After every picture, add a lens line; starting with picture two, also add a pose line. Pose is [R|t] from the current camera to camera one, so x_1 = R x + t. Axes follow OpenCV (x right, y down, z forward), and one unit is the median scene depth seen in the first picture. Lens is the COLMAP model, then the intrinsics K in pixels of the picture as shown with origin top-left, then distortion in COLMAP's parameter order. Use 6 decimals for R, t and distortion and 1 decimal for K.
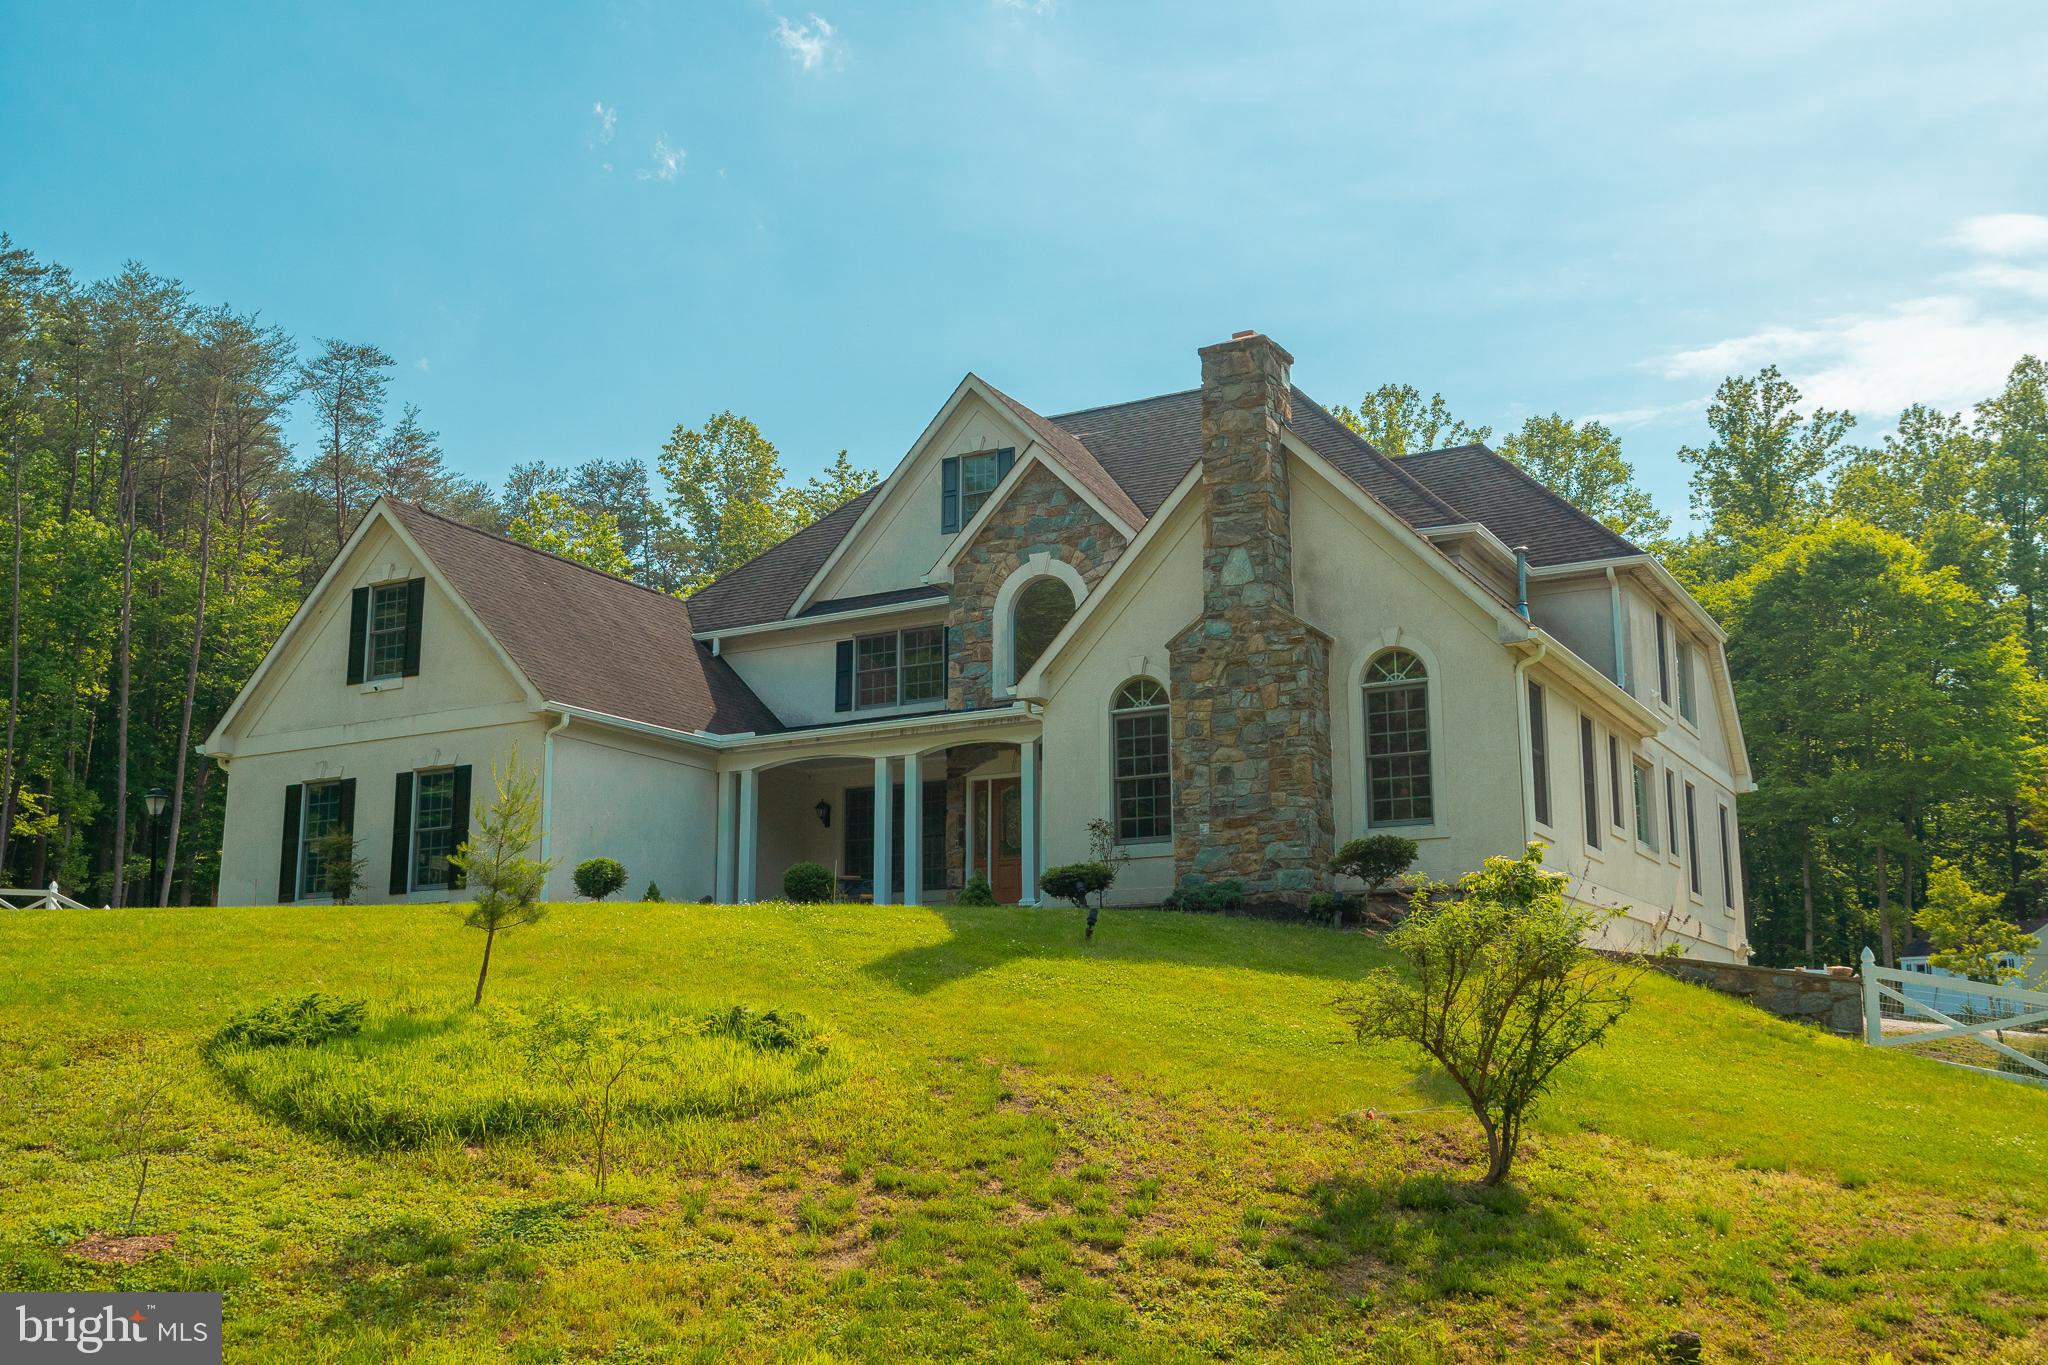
lens RADIAL K [[1958.9, 0, 1016.7], [0, 1958.9, 676.3], [0, 0, 1]] dist [-0.011205, 0.000000]
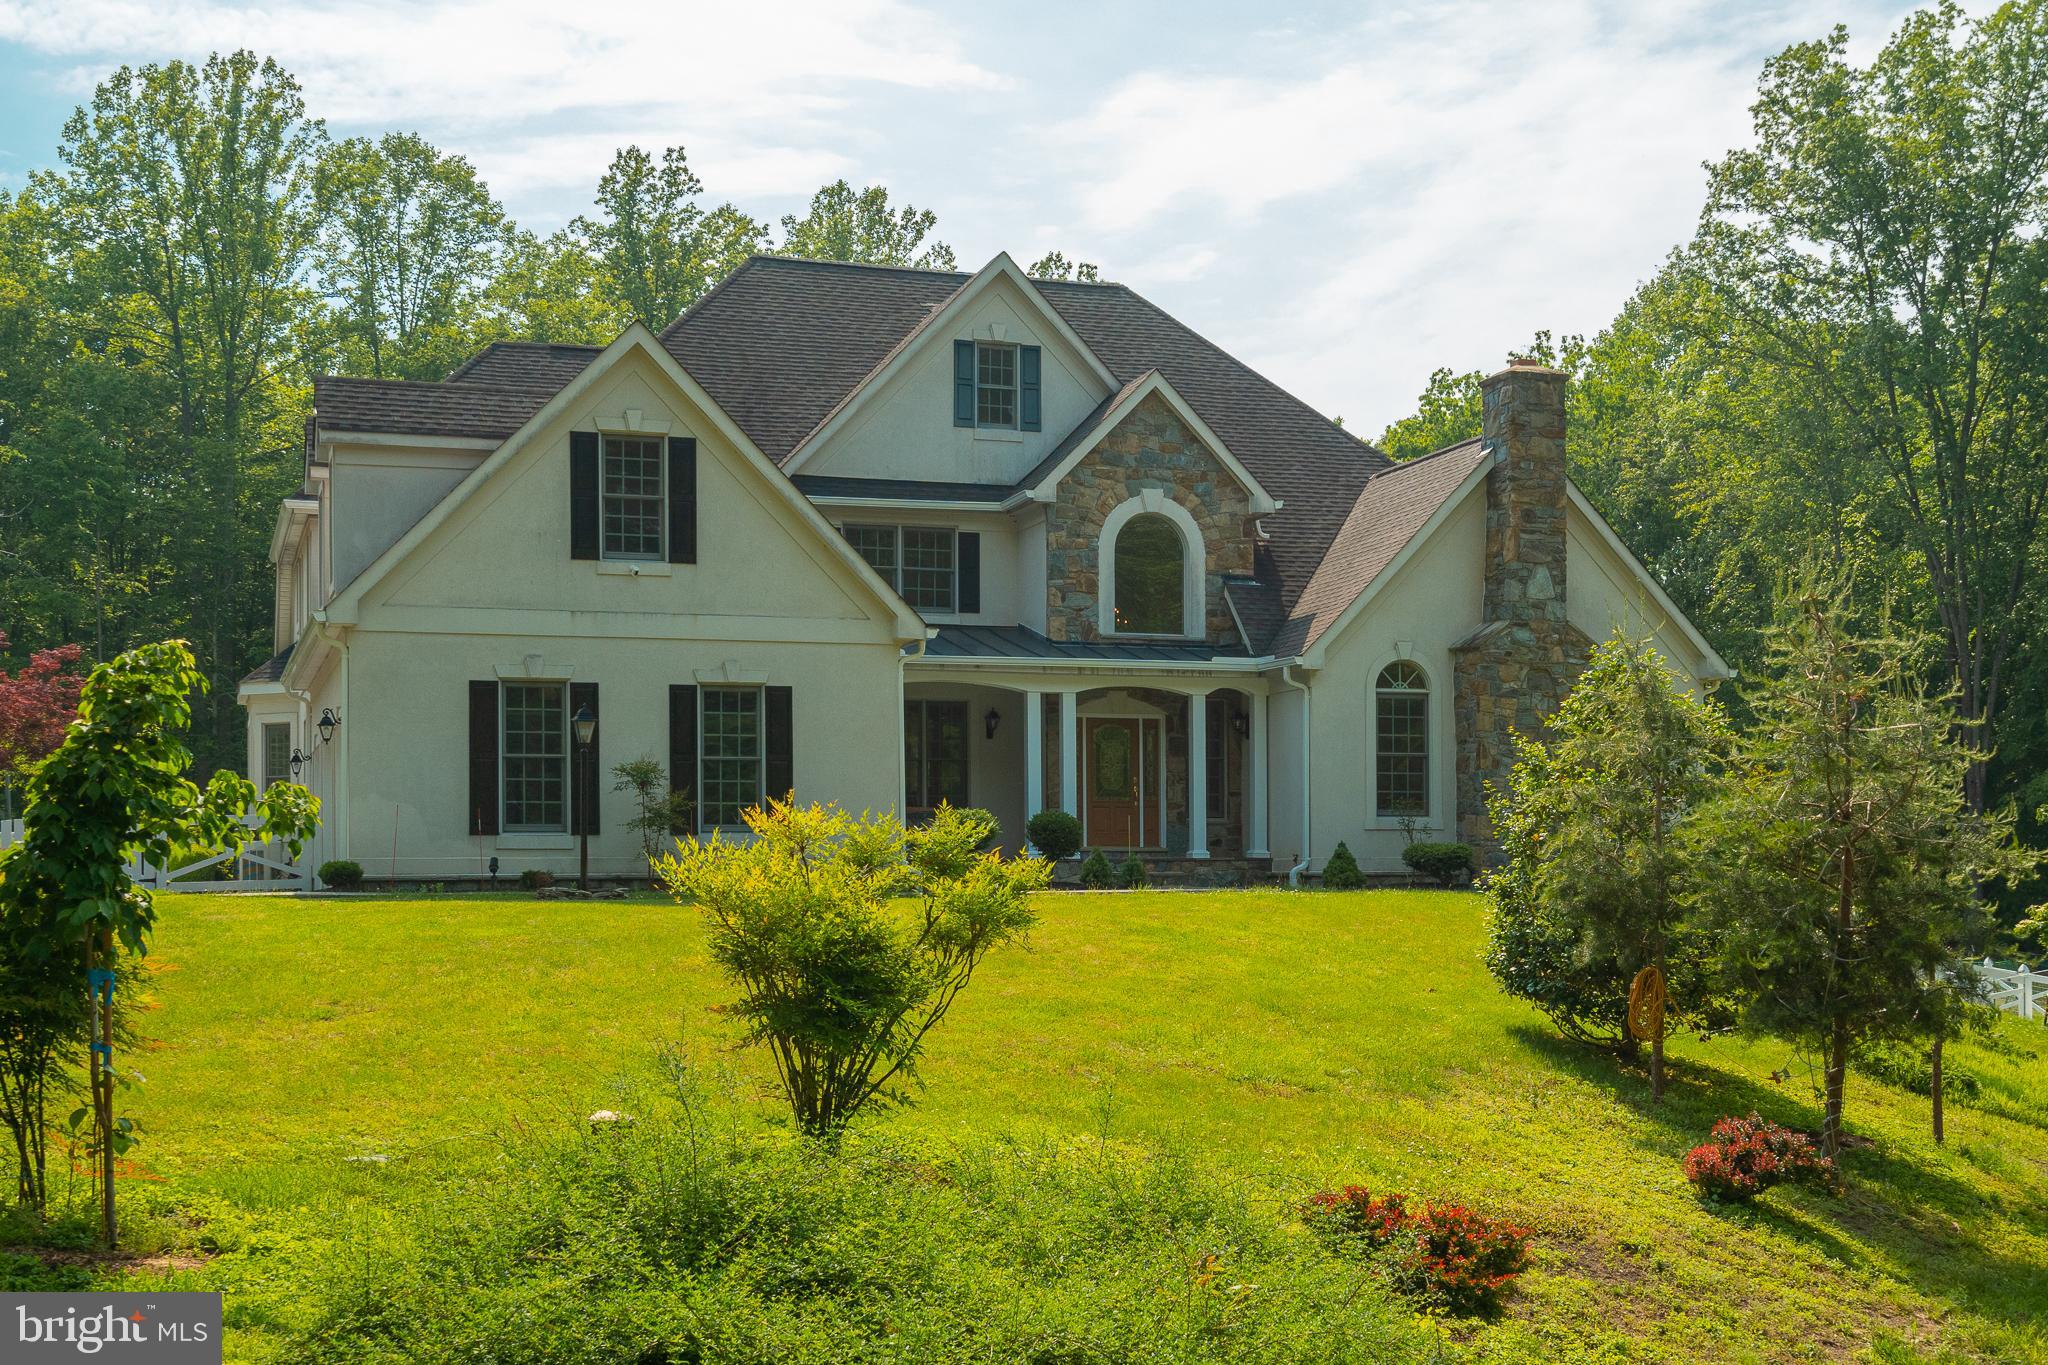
lens RADIAL K [[2493.4, 0, 1031.6], [0, 2493.4, 693.8], [0, 0, 1]] dist [0.019756, 0.000000]
pose [[0.674267, 0.055046, 0.736433, -0.943252], [-0.153294, 0.985930, 0.066659, -0.036512], [-0.722402, -0.157837, 0.673218, 0.200156]]
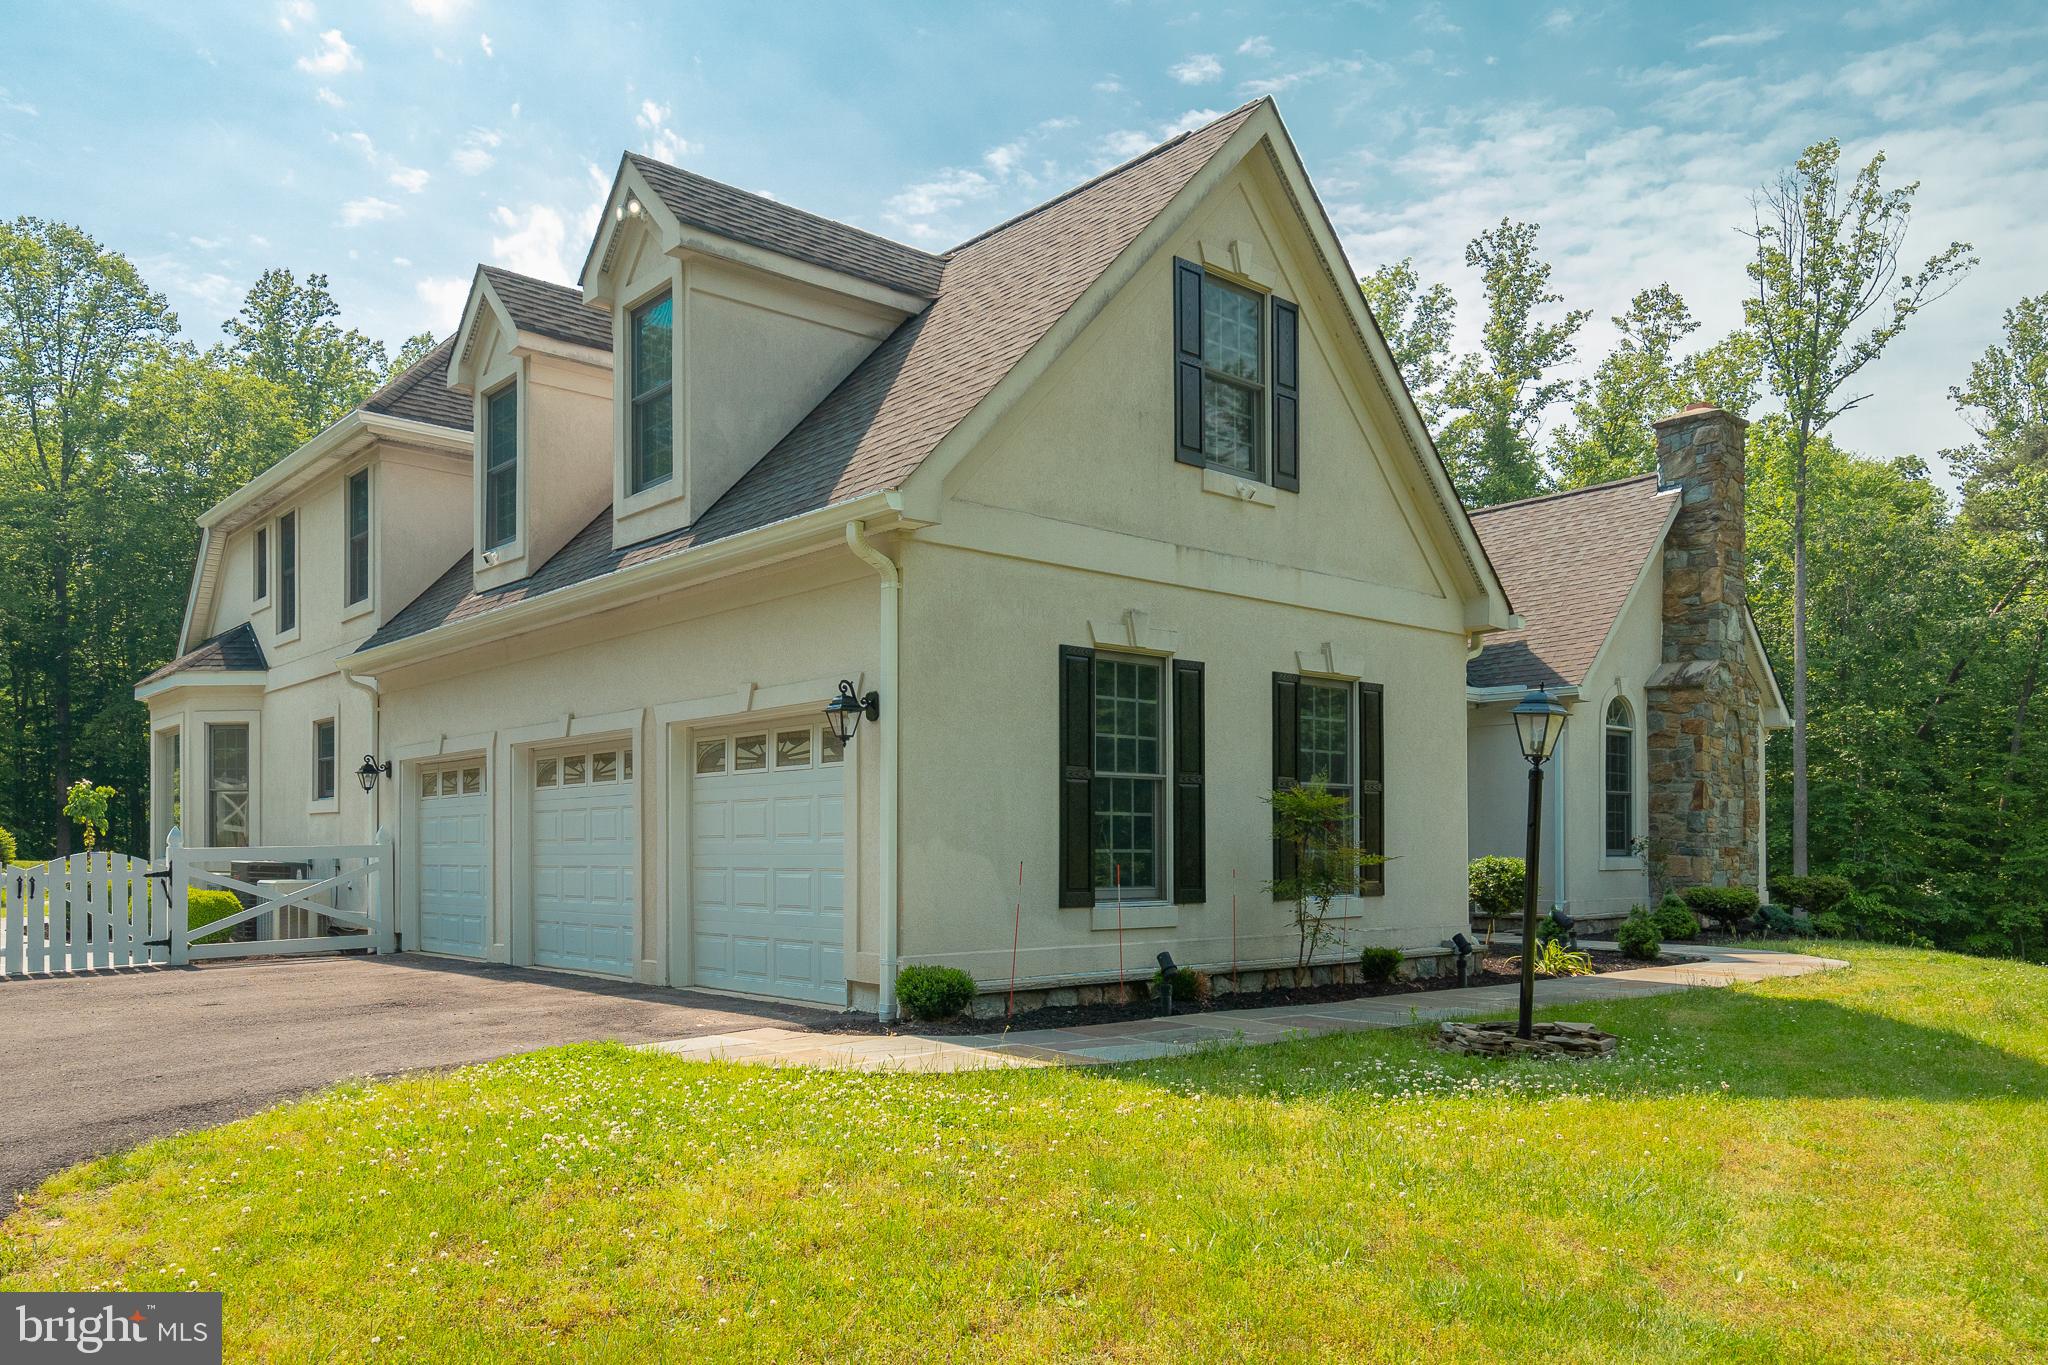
lens RADIAL K [[1465.3, 0, 939.6], [0, 1465.3, 782.1], [0, 0, 1]] dist [0.013739, 0.001003]
pose [[0.362446, 0.047620, 0.930788, -0.695932], [-0.198569, 0.979709, 0.027199, 0.083479], [-0.910606, -0.194684, 0.364547, 0.909128]]
